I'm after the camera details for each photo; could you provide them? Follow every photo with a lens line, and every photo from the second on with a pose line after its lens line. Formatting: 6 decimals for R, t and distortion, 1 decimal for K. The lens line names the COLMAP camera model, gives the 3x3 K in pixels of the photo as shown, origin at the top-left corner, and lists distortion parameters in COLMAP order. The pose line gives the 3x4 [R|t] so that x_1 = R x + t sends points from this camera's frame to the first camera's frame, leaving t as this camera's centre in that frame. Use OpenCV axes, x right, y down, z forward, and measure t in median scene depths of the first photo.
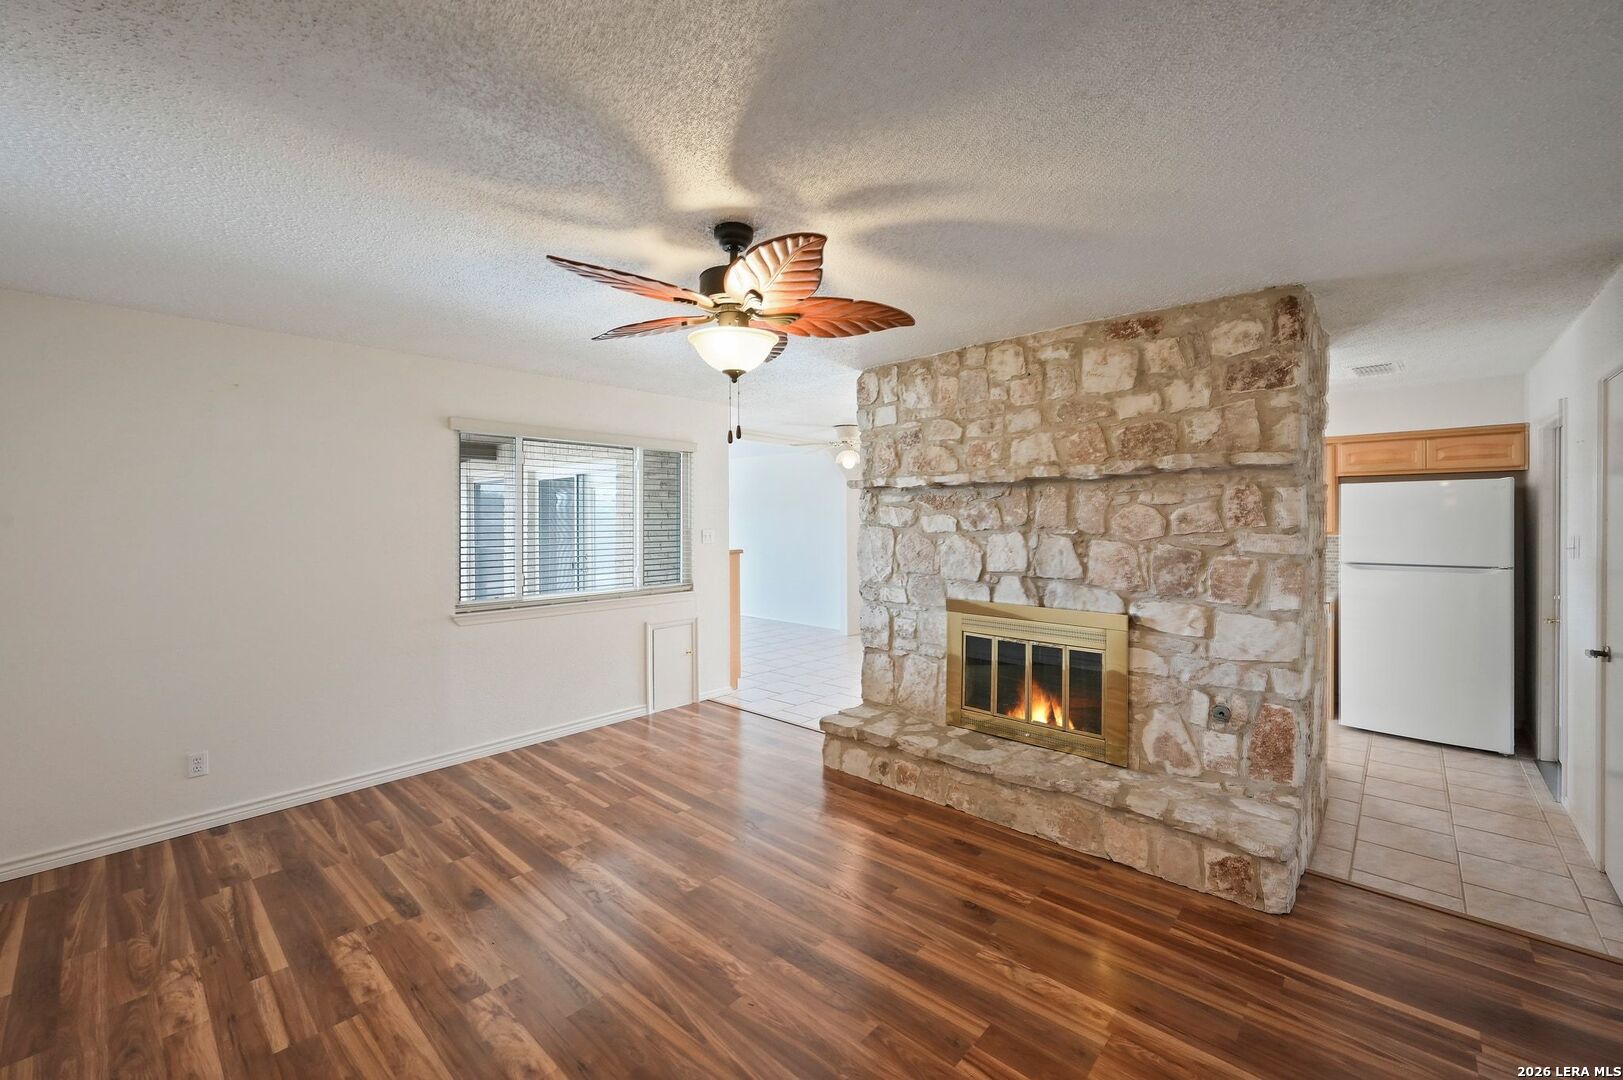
lens RADIAL K [[650.9, 0, 809.6], [0, 650.9, 525.8], [0, 0, 1]] dist [-0.001341, 0.000712]
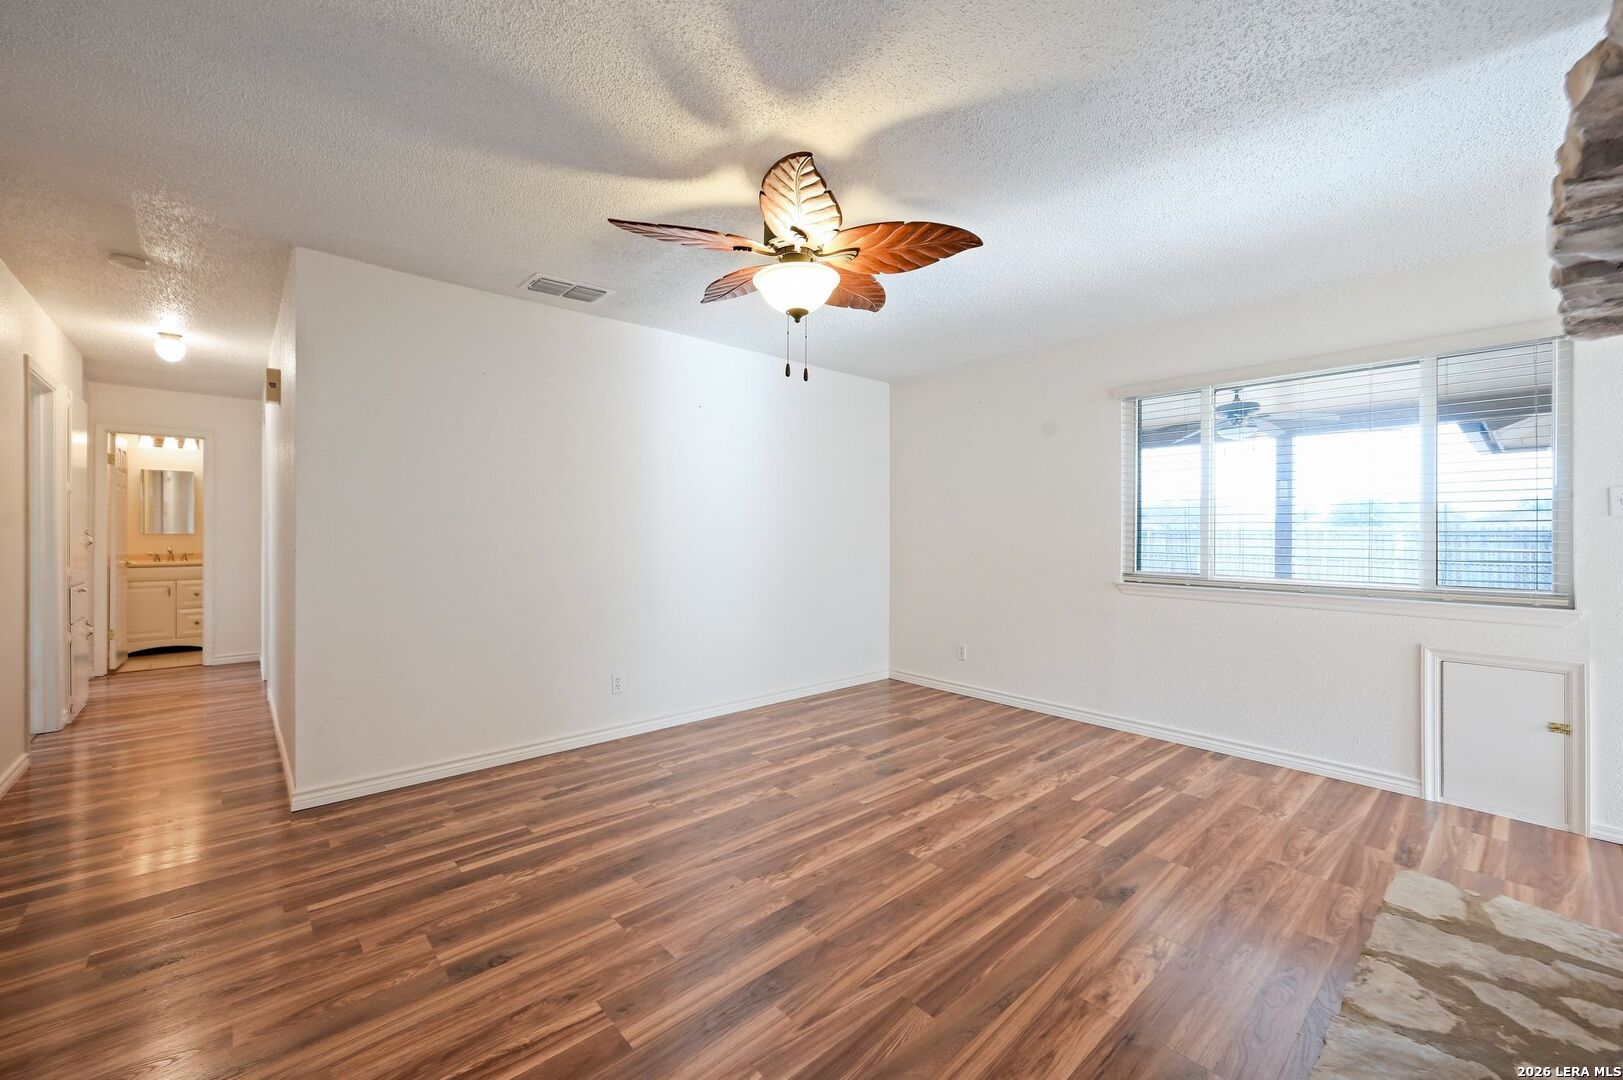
lens RADIAL K [[650.9, 0, 817.6], [0, 650.9, 534.3], [0, 0, 1]] dist [-0.001341, 0.000712]
pose [[-0.090788, 0.006507, -0.995849, 0.580215], [-0.010602, 0.999916, 0.007501, 0.068247], [0.995814, 0.011239, -0.090712, 0.713577]]
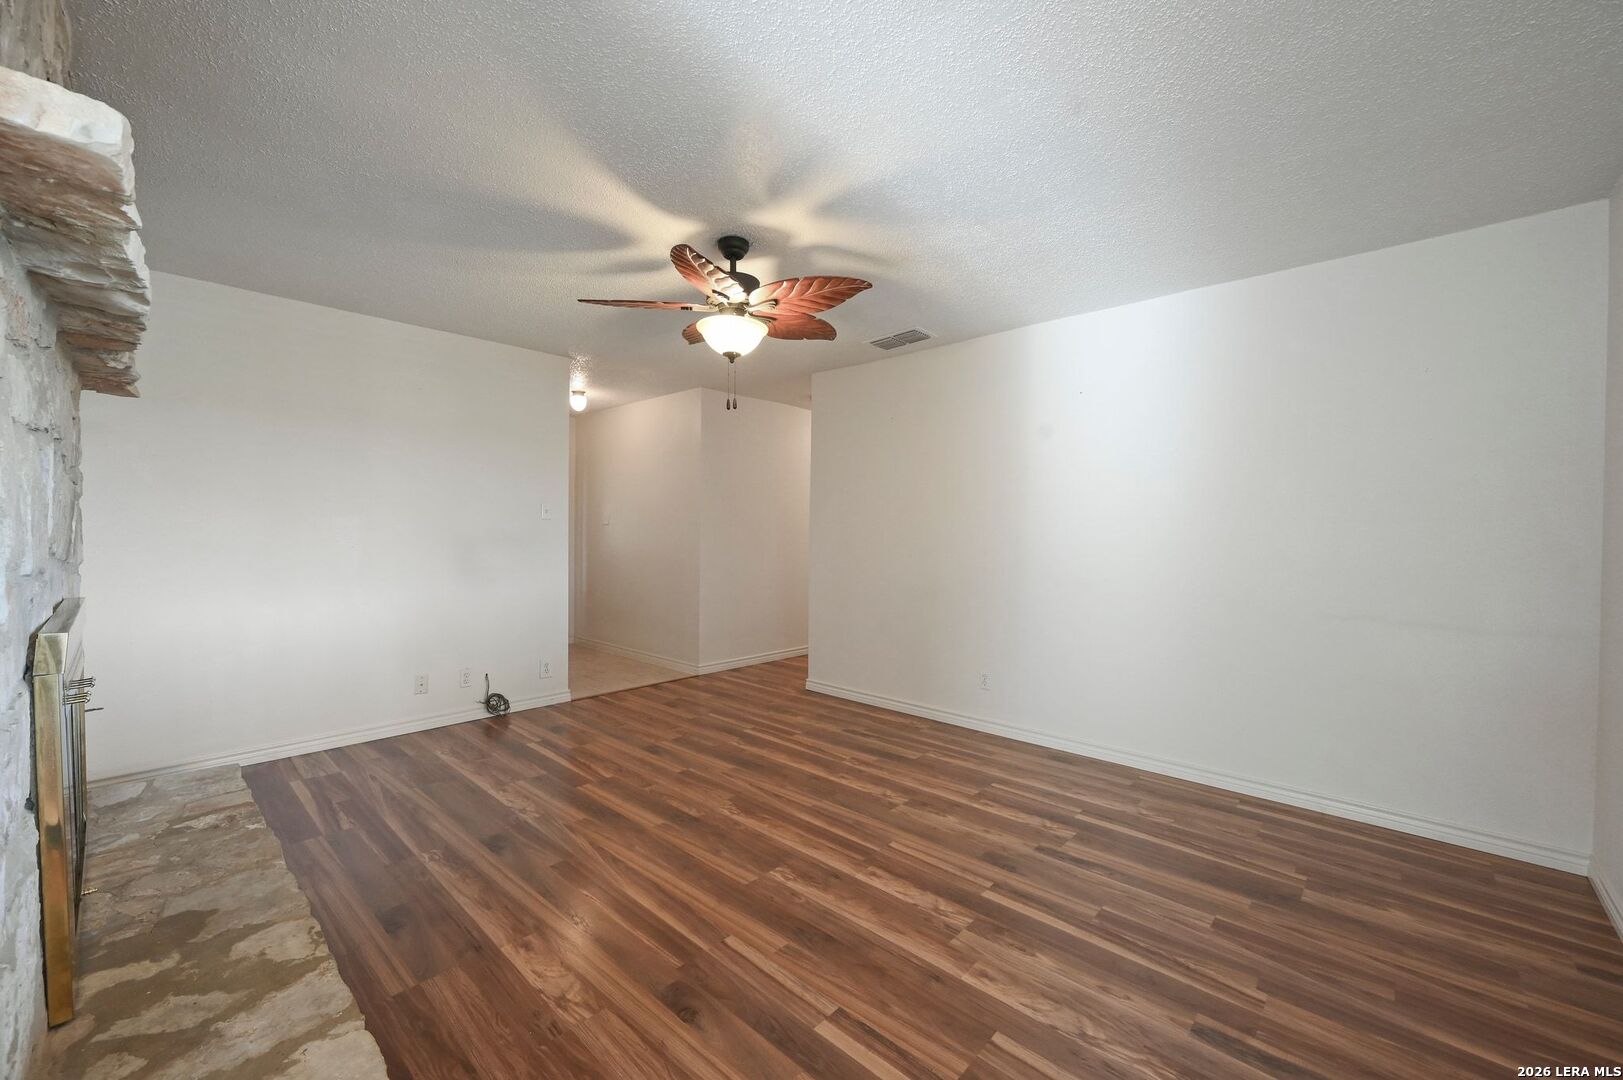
lens RADIAL K [[650.9, 0, 801.6], [0, 650.9, 540.7], [0, 0, 1]] dist [-0.001341, 0.000712]
pose [[-0.999781, -0.005397, 0.020227, -0.174720], [-0.004924, 0.999715, 0.023351, 0.060900], [-0.020347, 0.023246, -0.999523, 1.432235]]
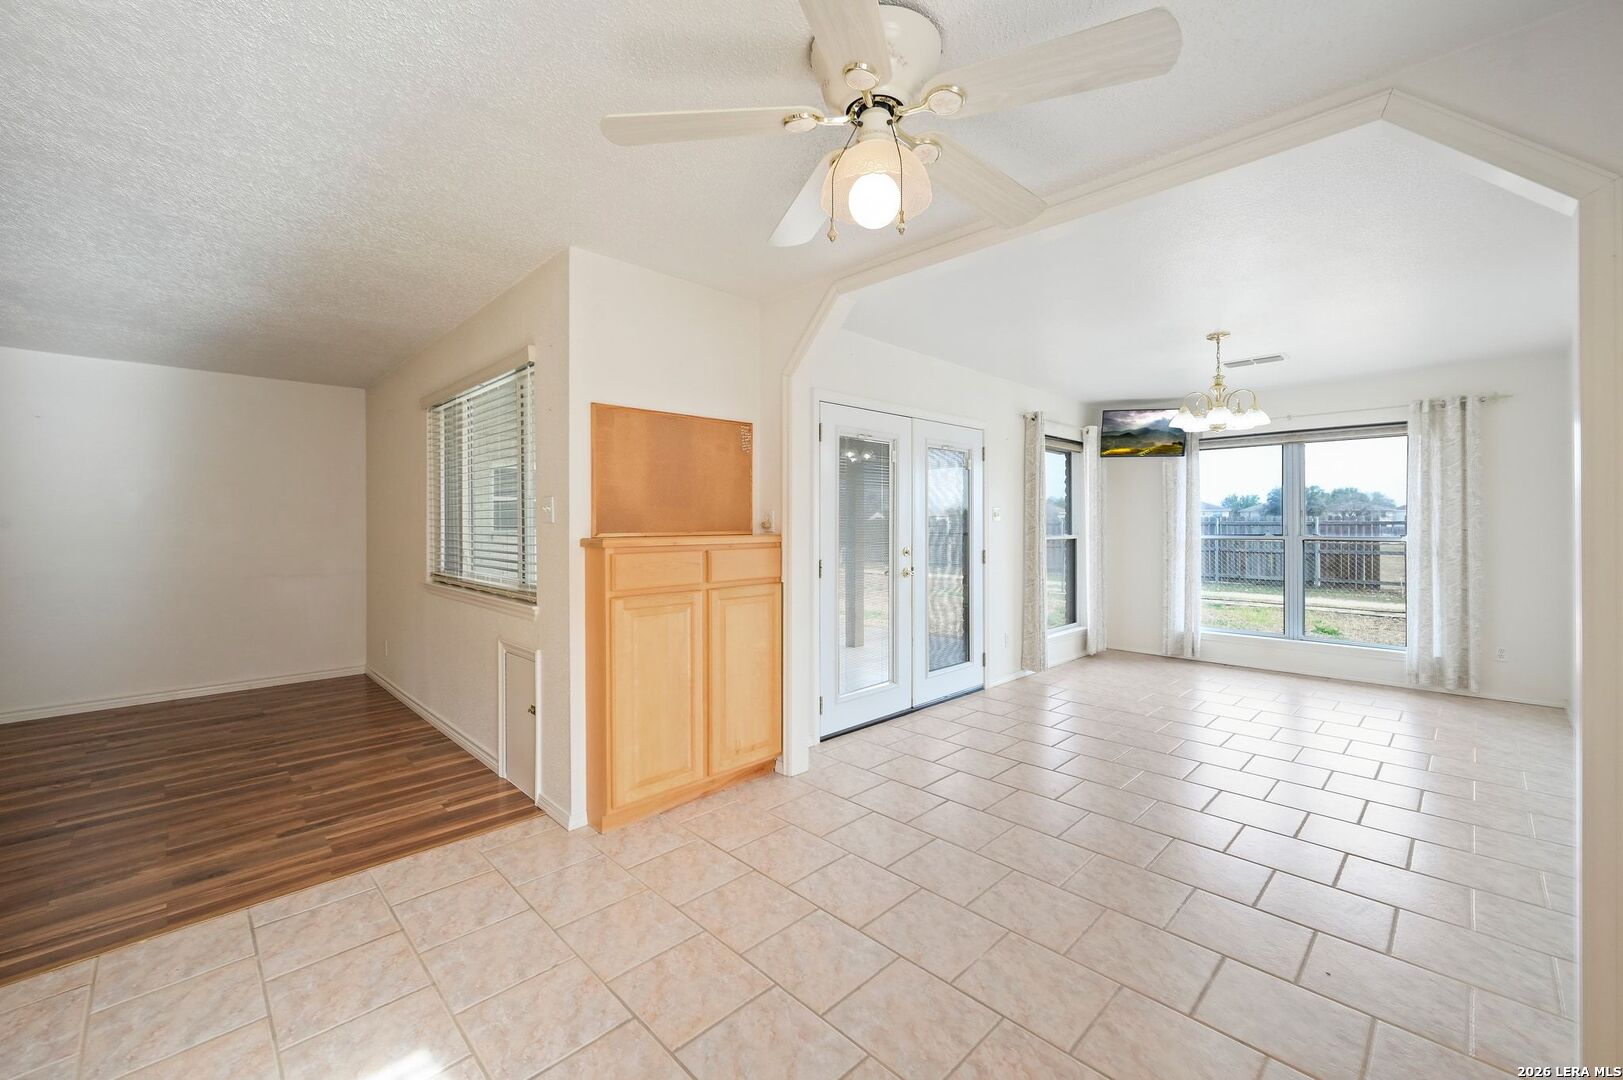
lens RADIAL K [[650.9, 0, 819.1], [0, 650.9, 524.1], [0, 0, 1]] dist [-0.001341, 0.000712]
pose [[-0.033789, 0.002256, -0.999426, 0.594929], [-0.002439, 0.999994, 0.002339, 0.042124], [0.999426, 0.002517, -0.033783, 1.944266]]
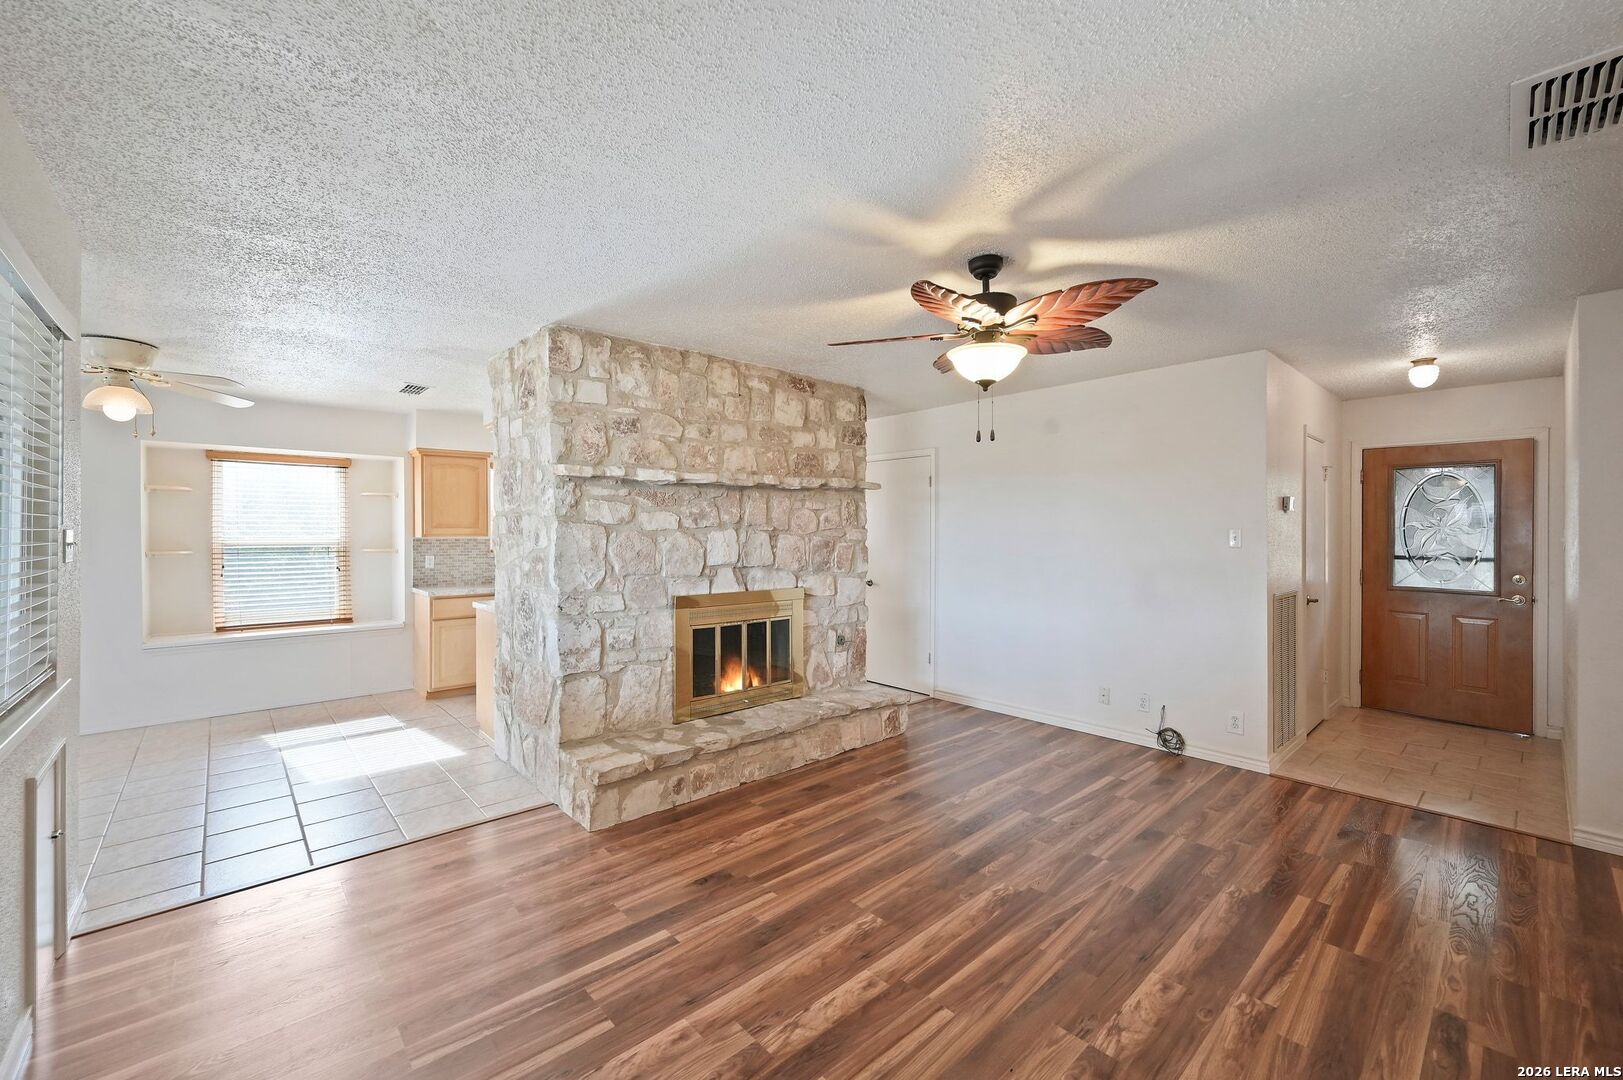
lens RADIAL K [[650.9, 0, 809.8], [0, 650.9, 534.1], [0, 0, 1]] dist [-0.001341, 0.000712]
pose [[0.103821, -0.002170, 0.994594, -0.820895], [0.008259, 0.999965, 0.001319, 0.018303], [-0.994562, 0.008078, 0.103835, 0.754556]]
